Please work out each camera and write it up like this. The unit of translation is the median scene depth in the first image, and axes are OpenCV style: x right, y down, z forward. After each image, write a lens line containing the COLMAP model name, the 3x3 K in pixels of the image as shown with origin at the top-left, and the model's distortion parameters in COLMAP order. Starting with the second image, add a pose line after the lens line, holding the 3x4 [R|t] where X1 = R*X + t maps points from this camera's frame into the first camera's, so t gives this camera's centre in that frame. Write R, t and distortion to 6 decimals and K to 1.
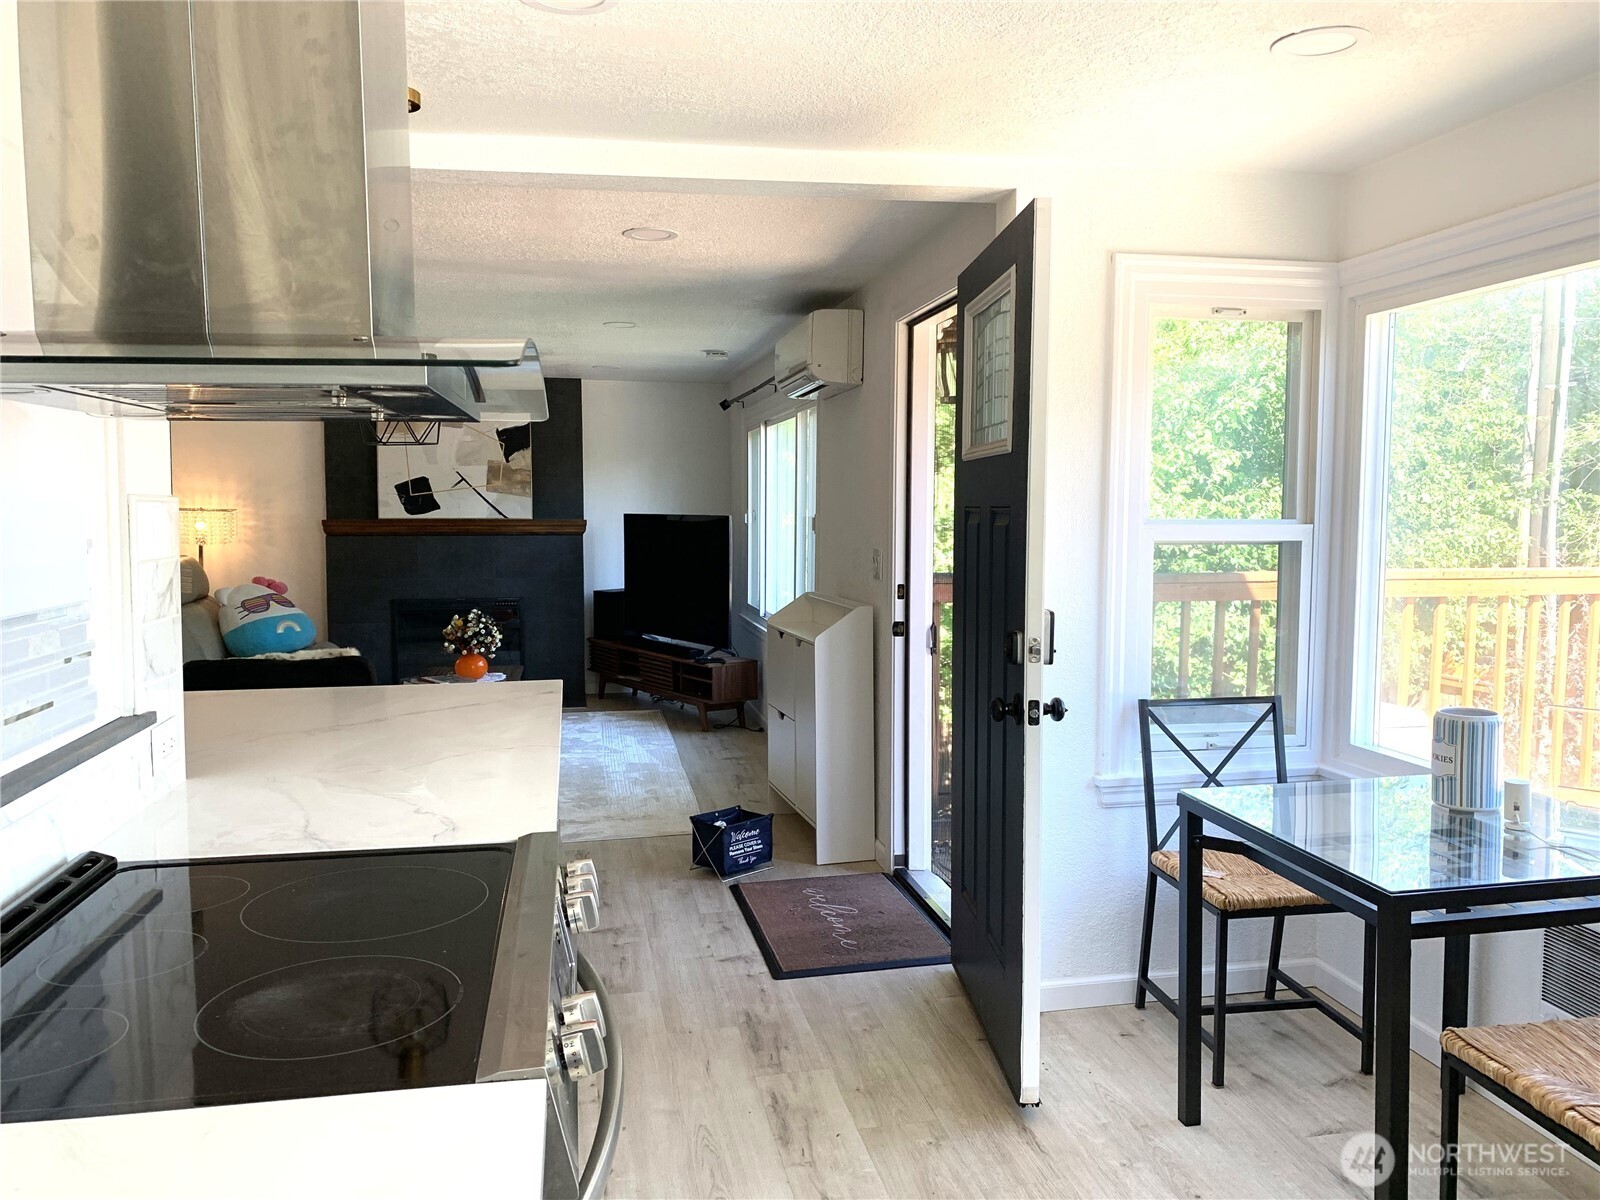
lens RADIAL K [[1241.6, 0, 795.2], [0, 1241.6, 589.3], [0, 0, 1]] dist [-0.004162, -0.004207]
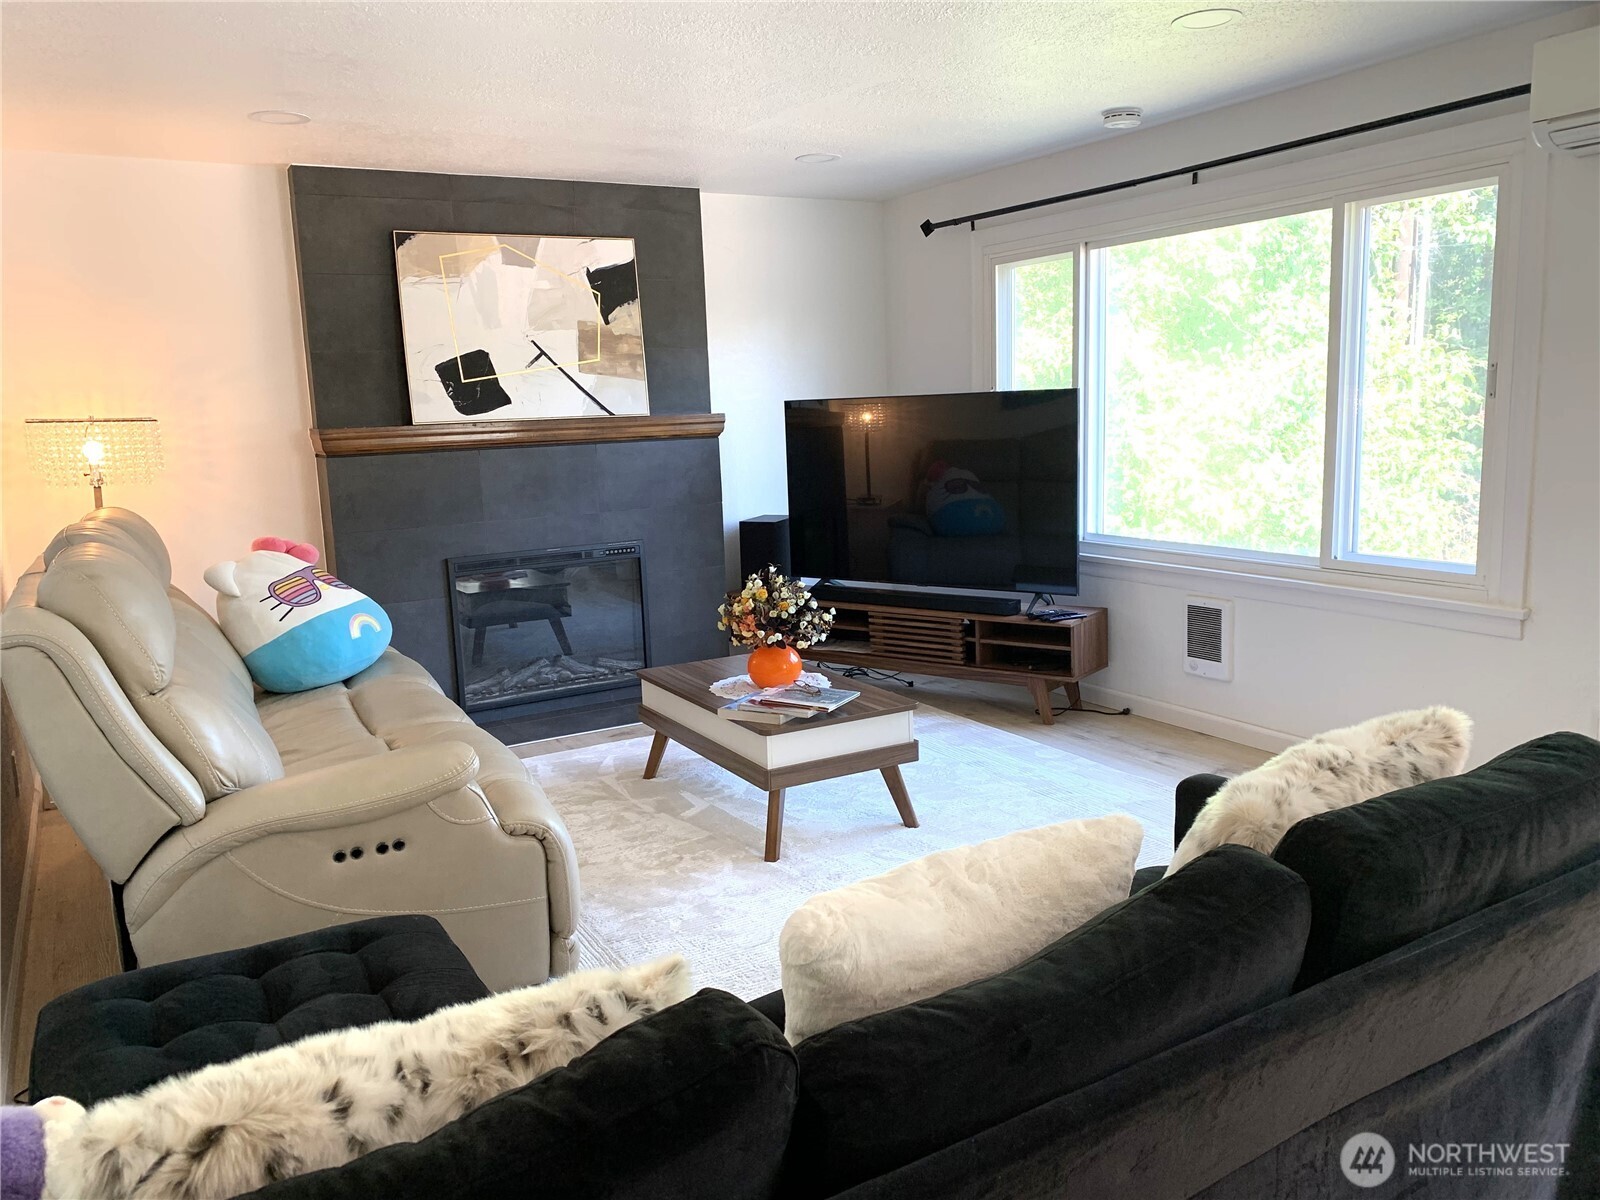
lens RADIAL K [[1241.6, 0, 795.2], [0, 1241.6, 589.3], [0, 0, 1]] dist [-0.004162, -0.004207]
pose [[0.944414, -0.087724, 0.316837, -0.352378], [0.065446, 0.994619, 0.080306, -0.014634], [-0.322177, -0.055106, 0.945074, 0.381869]]
